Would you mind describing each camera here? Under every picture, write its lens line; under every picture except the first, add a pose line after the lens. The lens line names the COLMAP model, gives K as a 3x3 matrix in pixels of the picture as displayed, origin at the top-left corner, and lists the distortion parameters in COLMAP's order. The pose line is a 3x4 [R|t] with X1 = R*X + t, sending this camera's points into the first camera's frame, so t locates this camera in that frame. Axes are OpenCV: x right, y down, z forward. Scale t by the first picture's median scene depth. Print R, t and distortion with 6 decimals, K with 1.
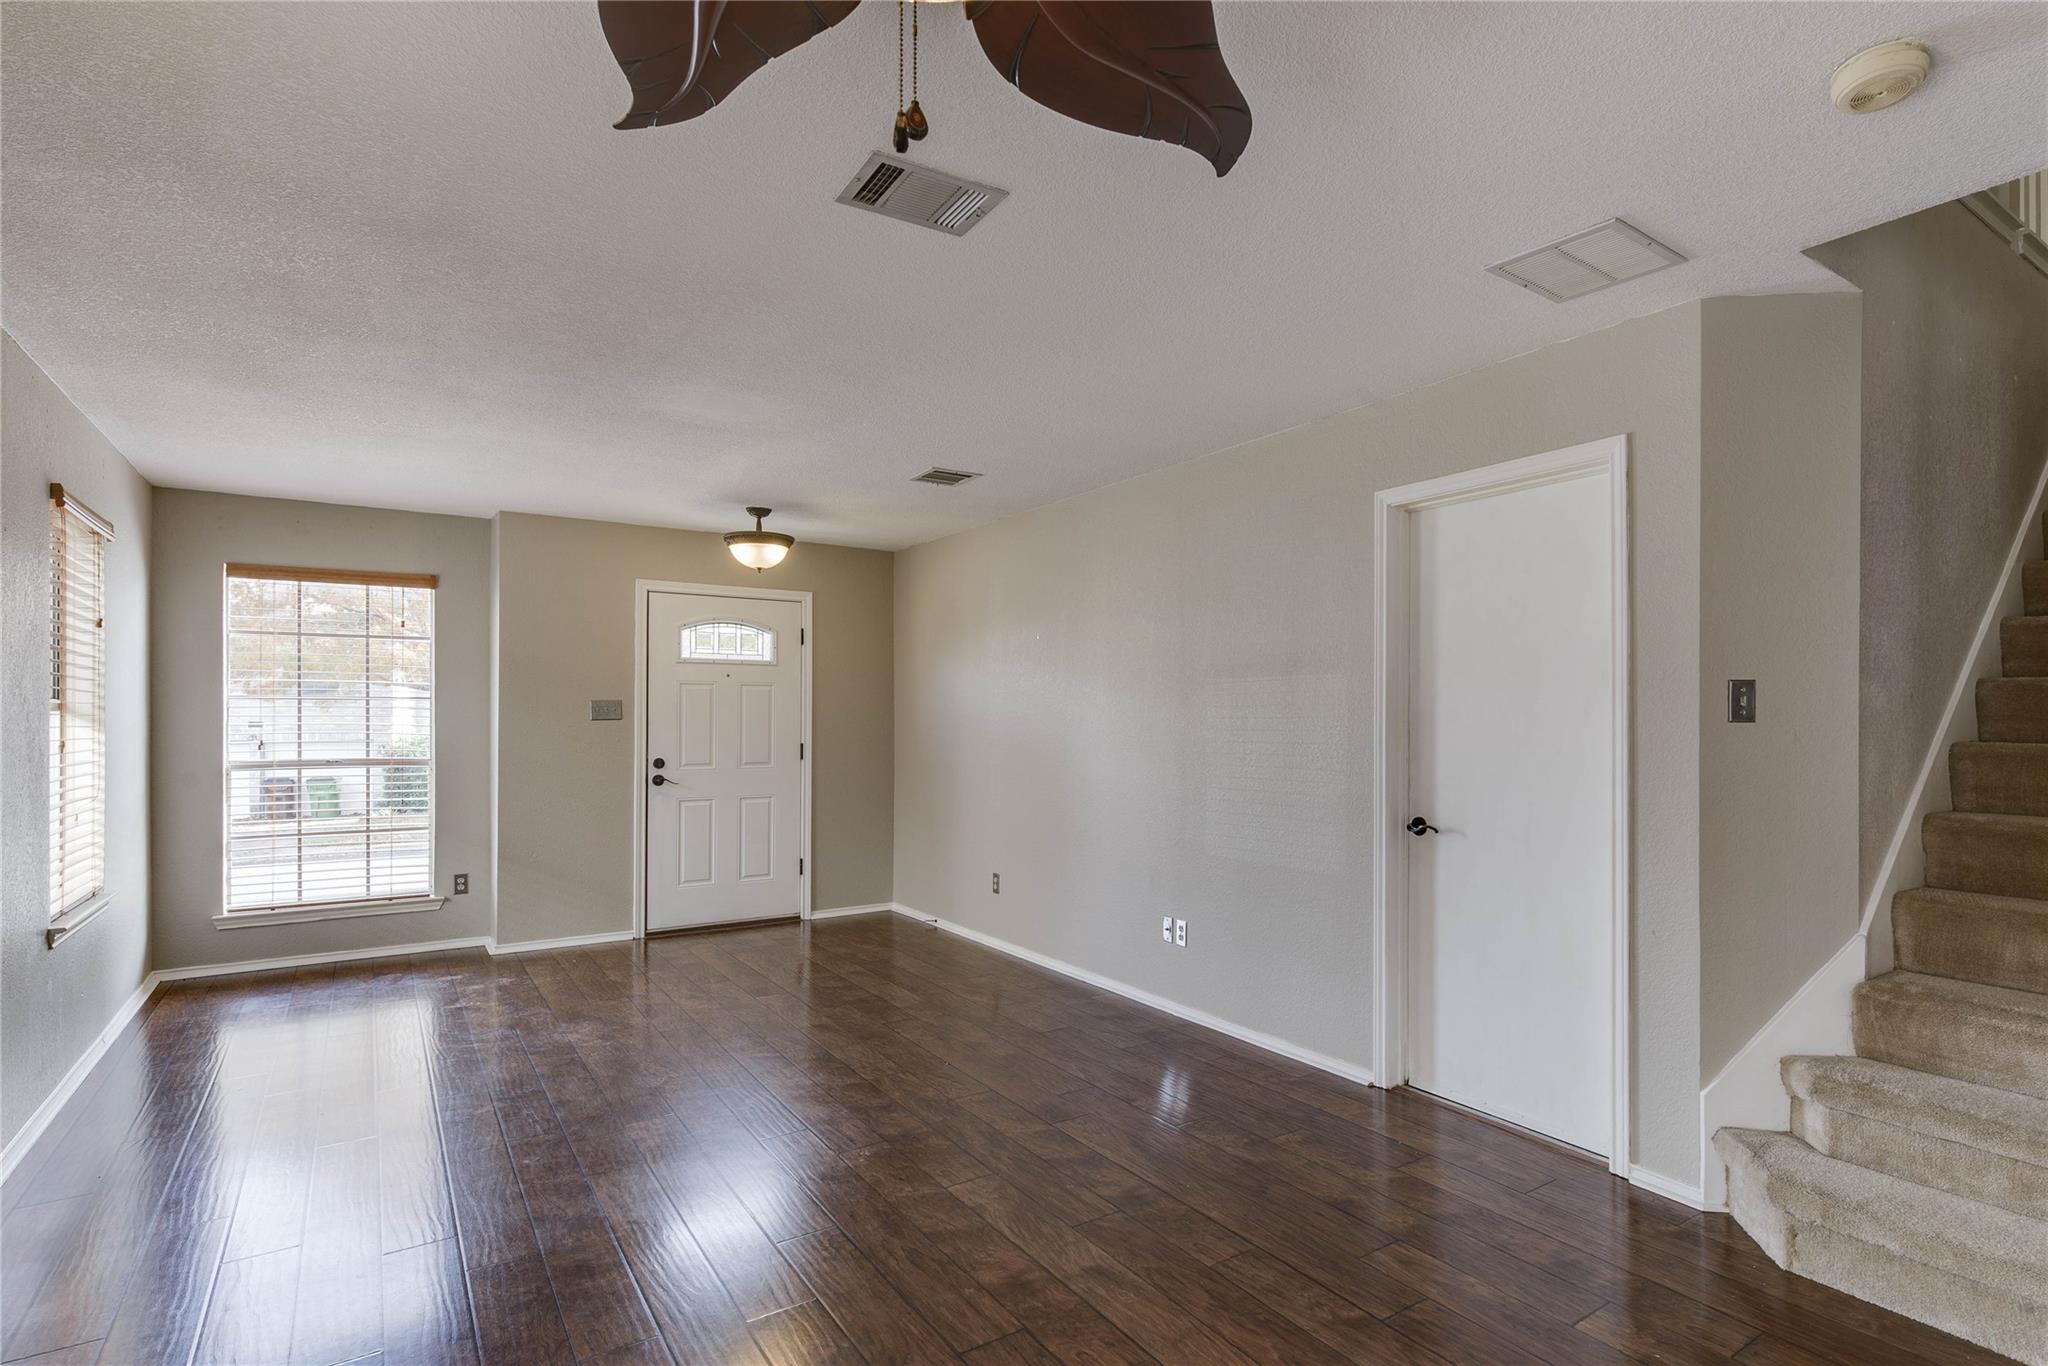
lens RADIAL K [[1058.3, 0, 1152.5], [0, 1058.3, 713.4], [0, 0, 1]] dist [0.018317, -0.000962]
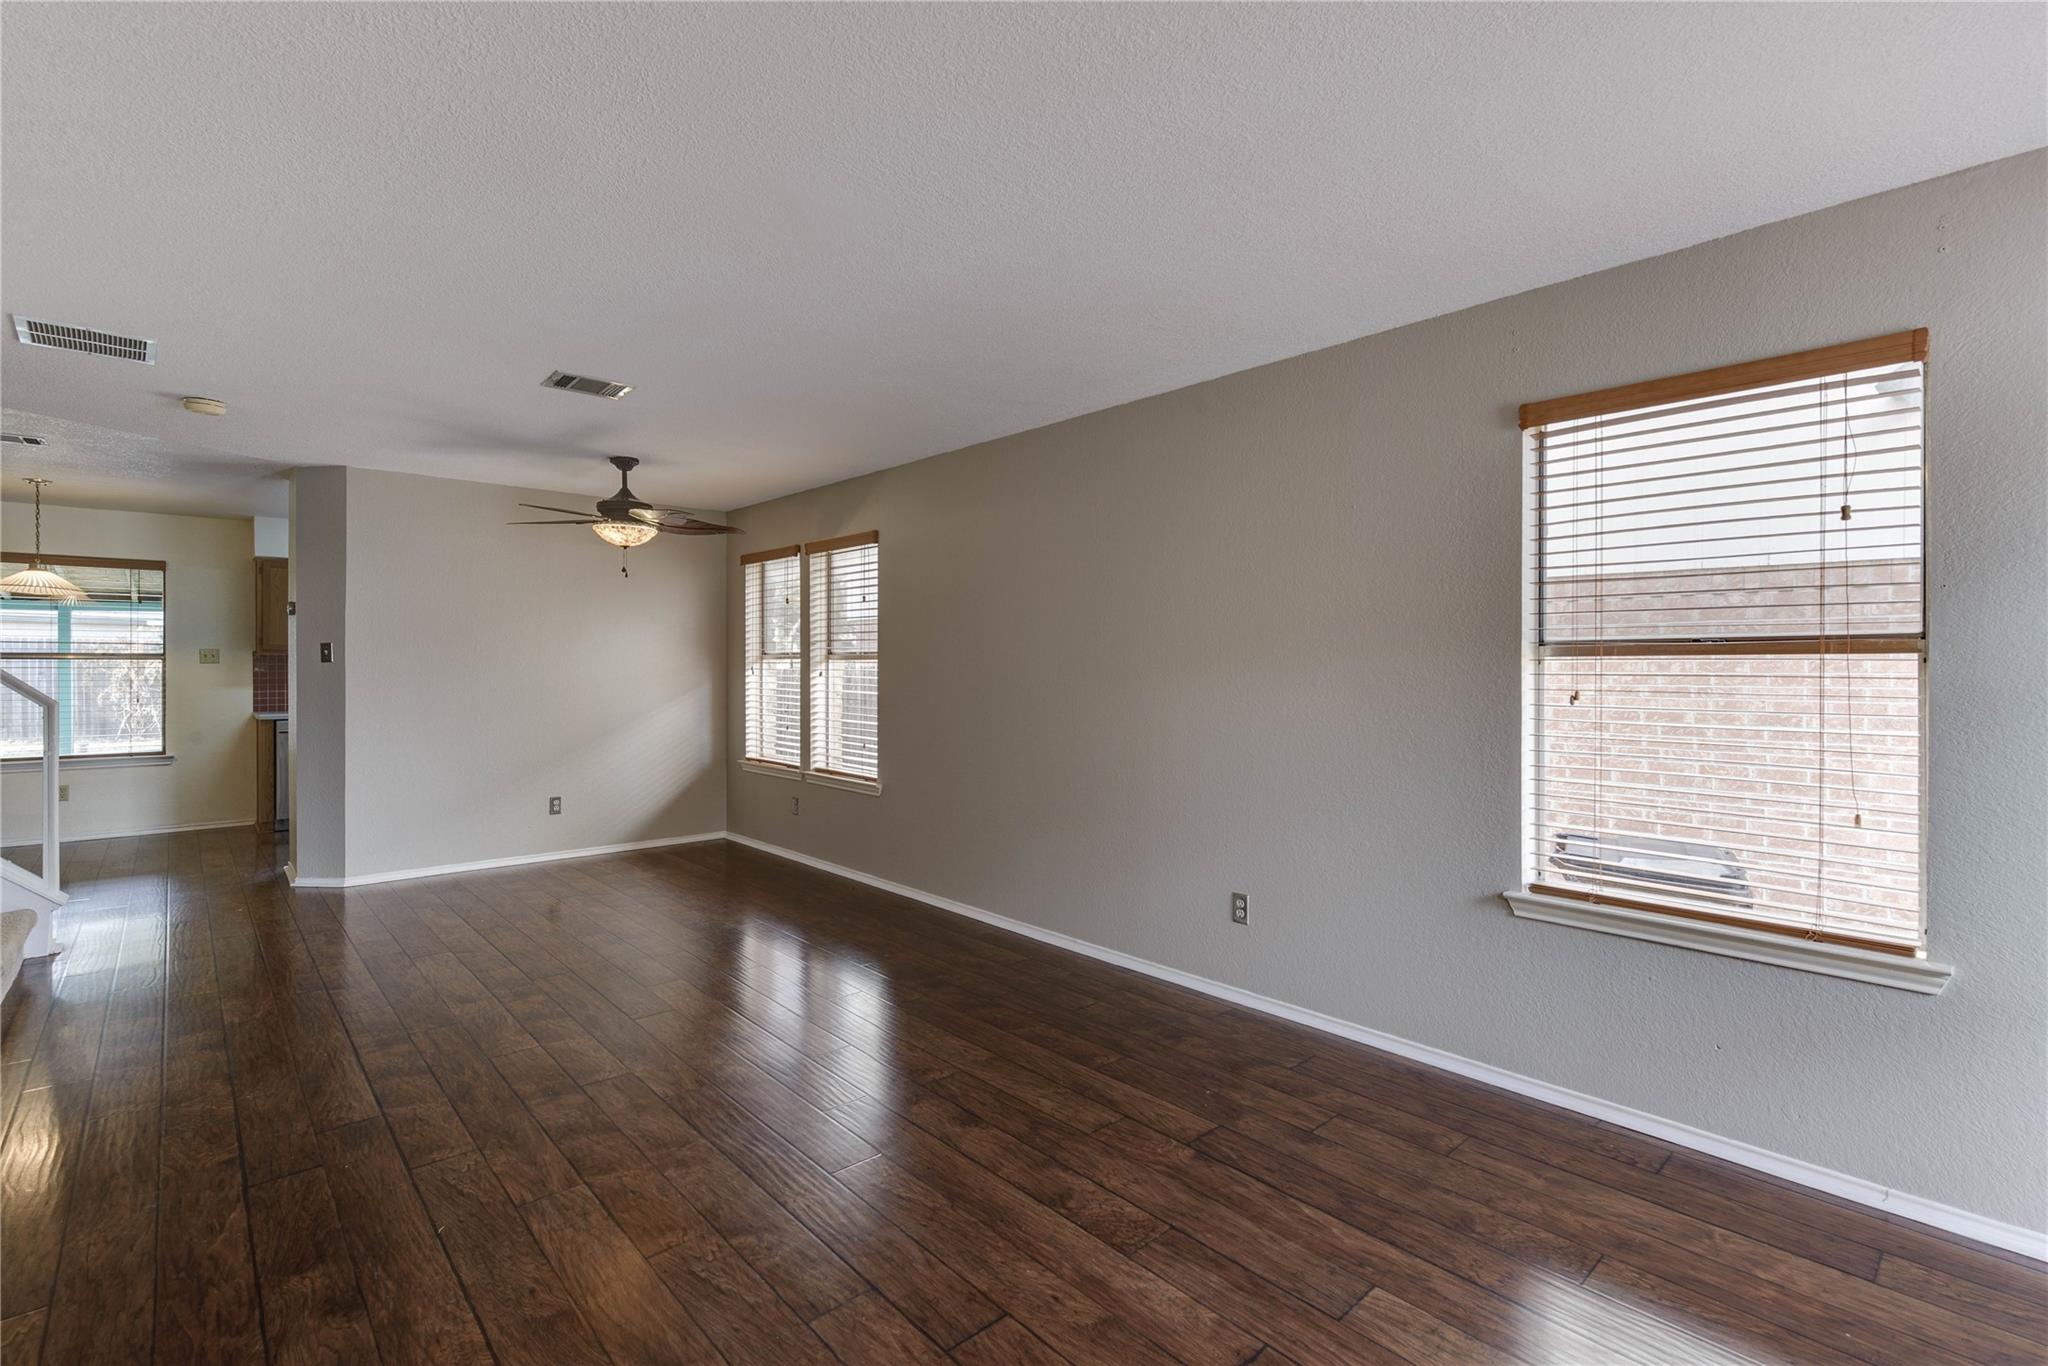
lens RADIAL K [[924.6, 0, 1026.9], [0, 924.6, 665.0], [0, 0, 1]] dist [0.005155, 0.000911]
pose [[-0.994532, -0.003109, -0.104382, -0.509670], [-0.003067, 0.999995, -0.000570, 0.006817], [0.104383, -0.000247, -0.994537, 1.691419]]
